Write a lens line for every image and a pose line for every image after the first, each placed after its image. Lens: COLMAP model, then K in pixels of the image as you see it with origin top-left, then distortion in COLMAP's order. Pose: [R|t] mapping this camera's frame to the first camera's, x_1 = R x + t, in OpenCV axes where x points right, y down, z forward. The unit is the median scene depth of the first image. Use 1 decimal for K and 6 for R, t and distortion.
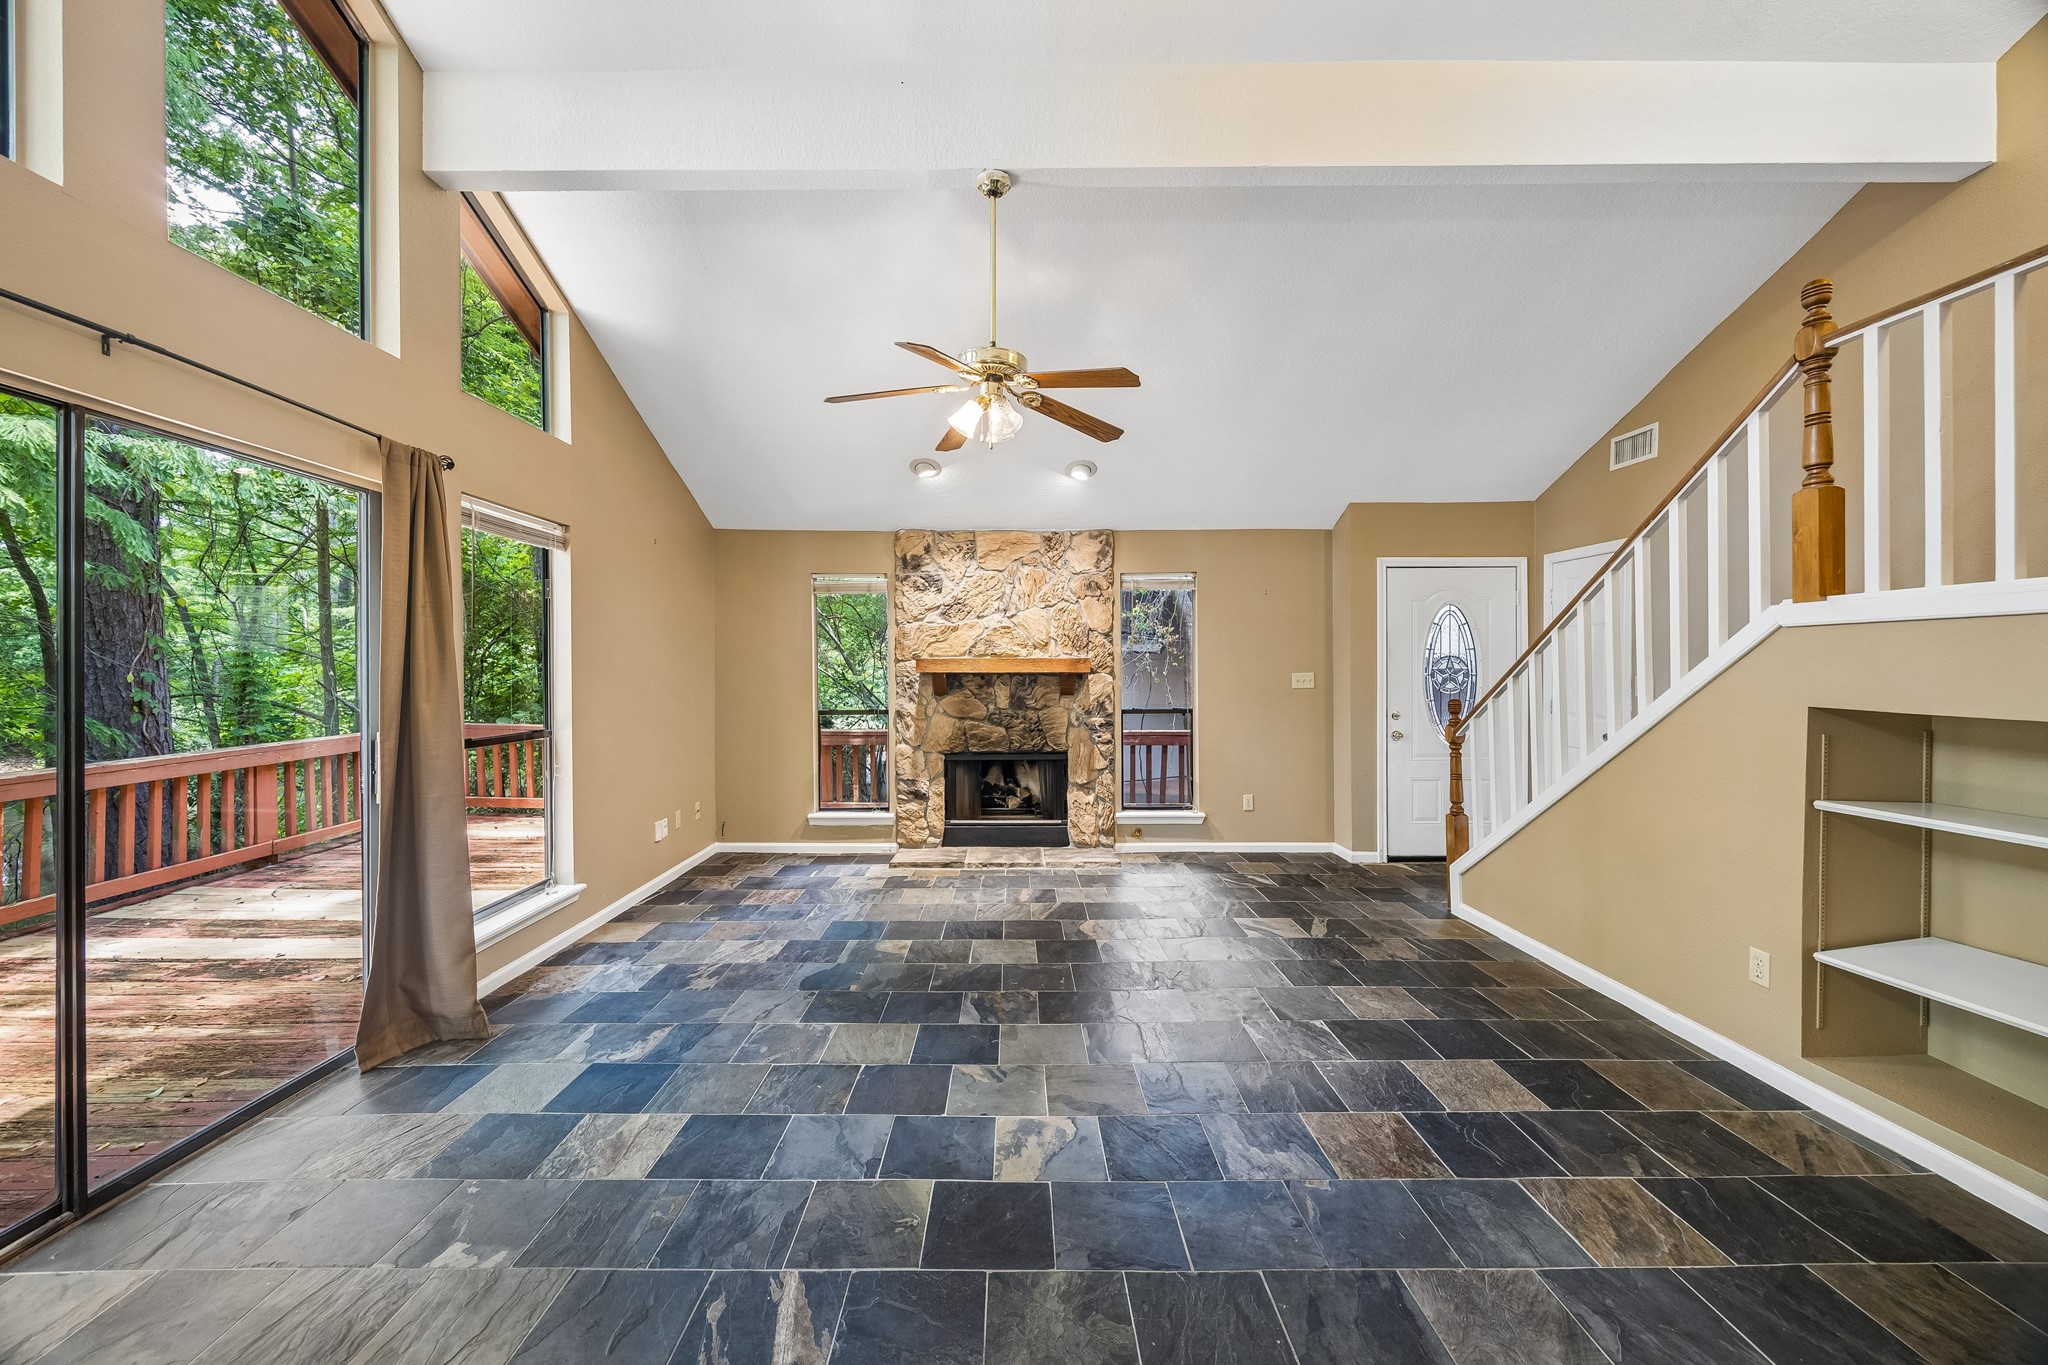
lens RADIAL K [[797.1, 0, 1013.8], [0, 797.1, 672.6], [0, 0, 1]] dist [-0.010960, -0.000043]
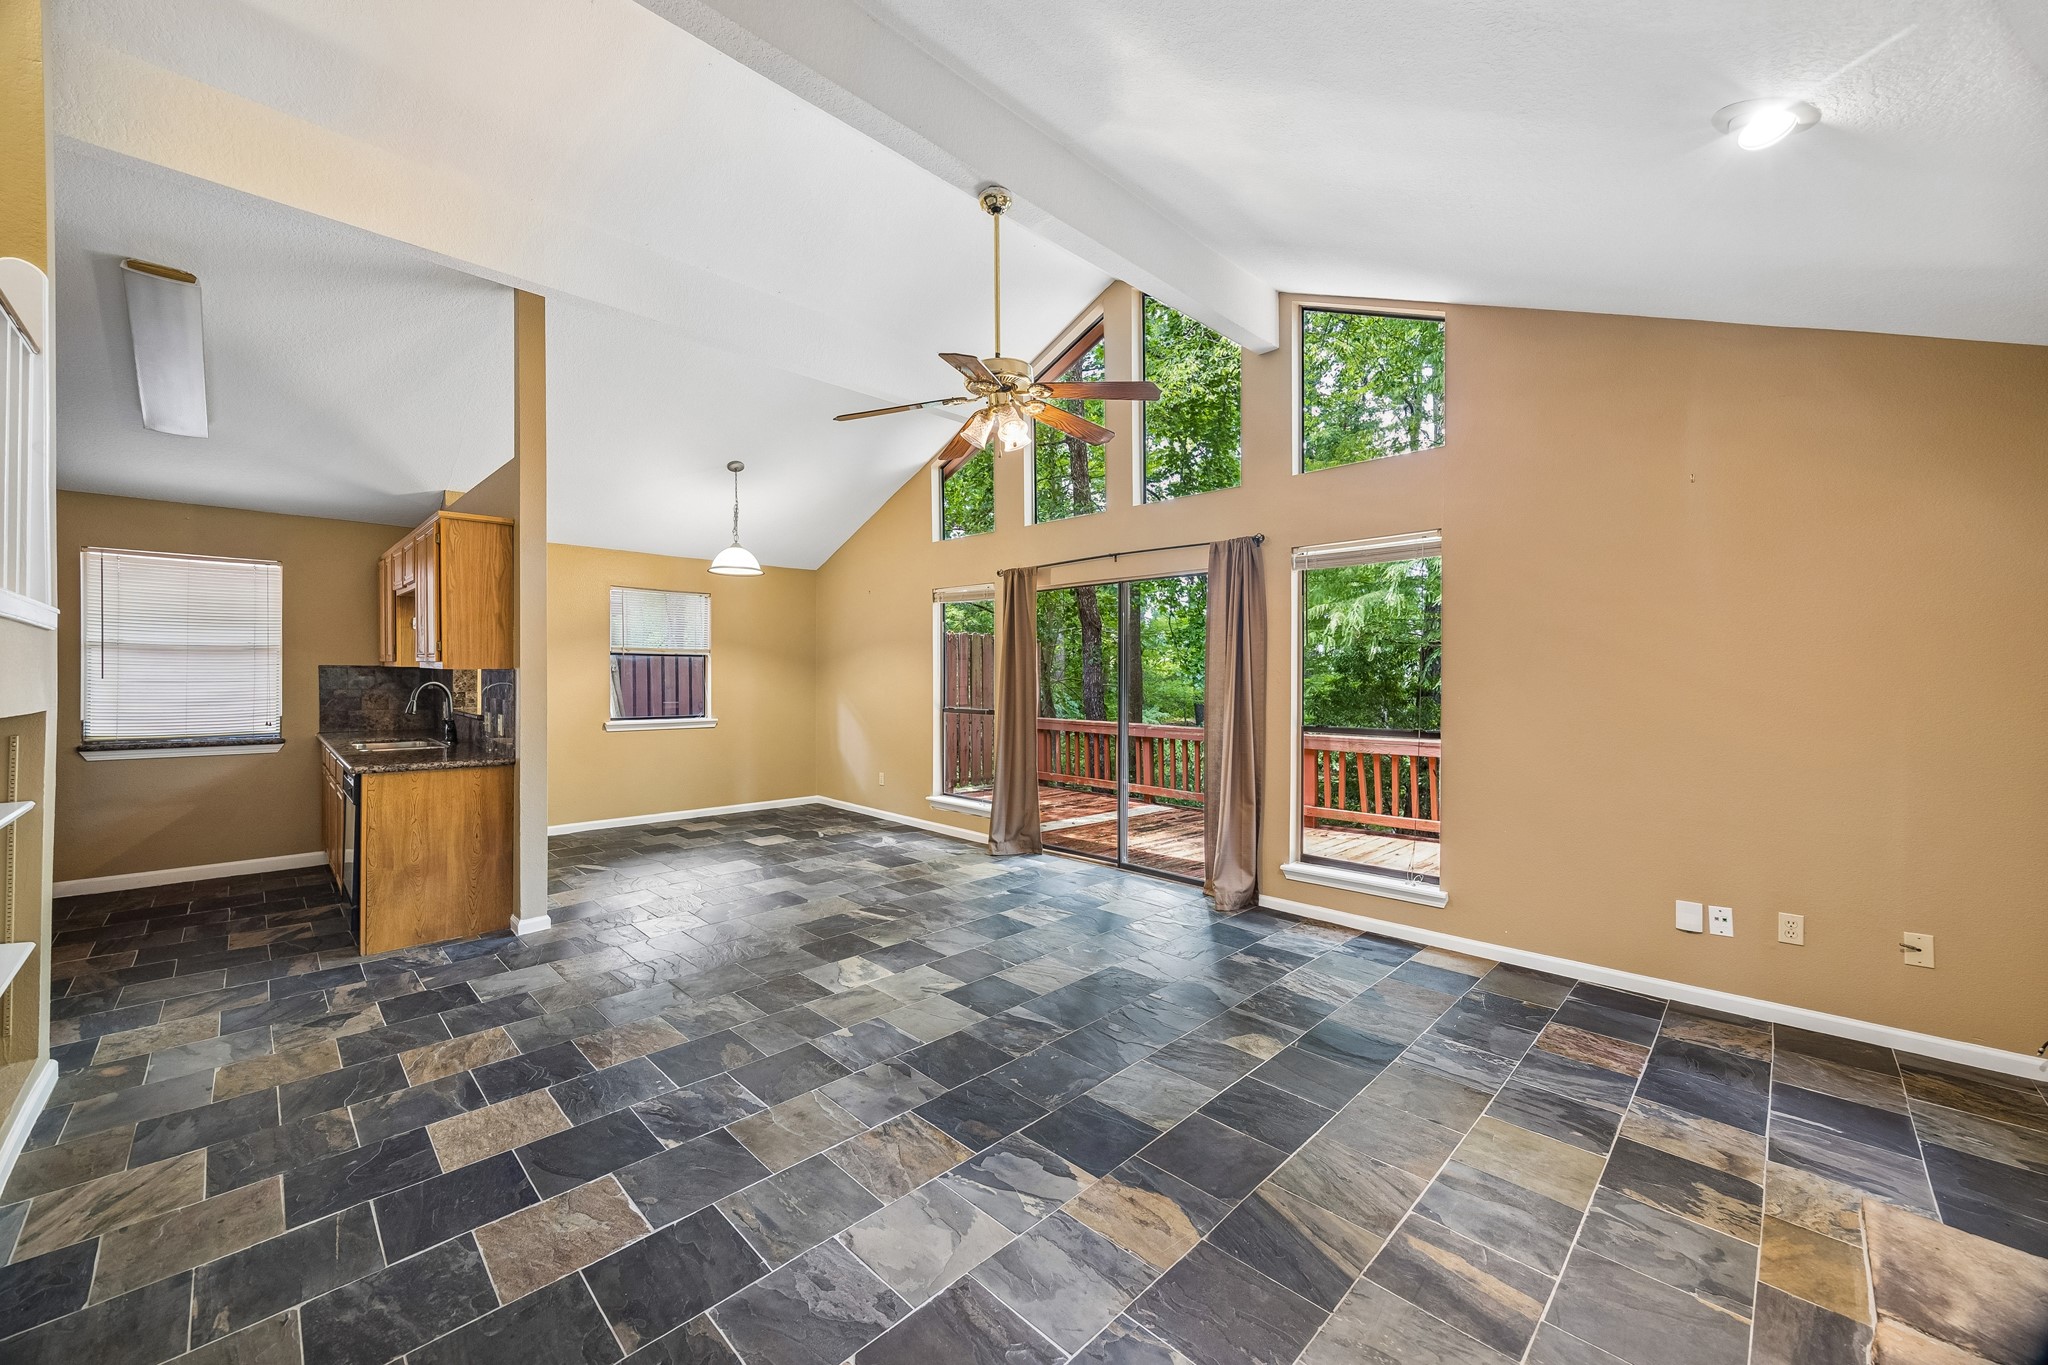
lens RADIAL K [[797.1, 0, 1015.1], [0, 797.1, 684.7], [0, 0, 1]] dist [-0.010960, -0.000043]
pose [[-0.721866, 0.005603, -0.692010, 0.660835], [-0.004991, 0.999899, 0.013302, 0.001228], [0.692014, 0.013055, -0.721766, 1.749150]]
